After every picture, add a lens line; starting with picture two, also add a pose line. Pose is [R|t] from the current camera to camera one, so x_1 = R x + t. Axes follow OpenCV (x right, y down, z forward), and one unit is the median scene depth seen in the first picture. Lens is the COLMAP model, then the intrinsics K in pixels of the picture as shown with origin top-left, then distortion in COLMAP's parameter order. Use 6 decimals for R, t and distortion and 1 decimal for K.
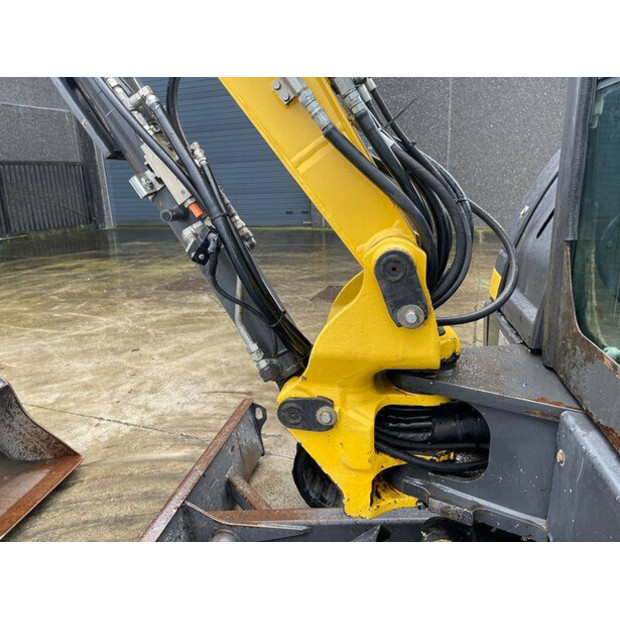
lens RADIAL K [[472.8, 0, 307.1], [0, 472.8, 305.9], [0, 0, 1]] dist [0.076883, -0.113699]
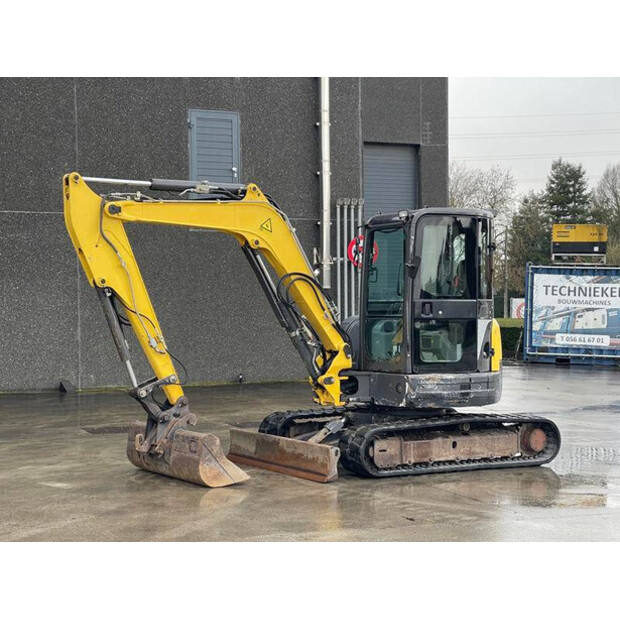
lens RADIAL K [[1126.9, 0, 310.0], [0, 1126.9, 310.0], [0, 0, 1]] dist [0.231994, 0.042389]
pose [[0.726579, 0.028297, 0.686500, -7.396291], [0.161503, 0.964123, -0.210673, 1.774591], [-0.667832, 0.263942, 0.695942, -6.458492]]
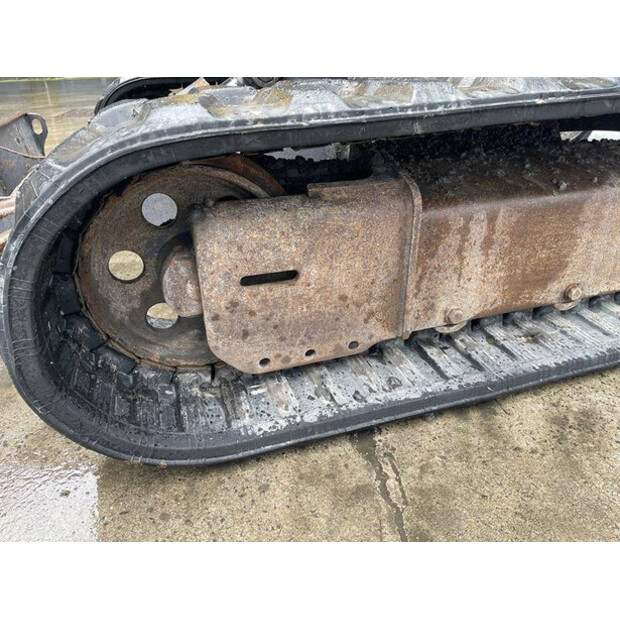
lens RADIAL K [[472.8, 0, 307.1], [0, 472.8, 305.9], [0, 0, 1]] dist [0.076883, -0.113699]
pose [[0.866770, -0.219341, 0.447882, -0.297683], [0.121437, 0.963883, 0.237030, 0.862585], [-0.483696, -0.151061, 0.862101, -0.197034]]
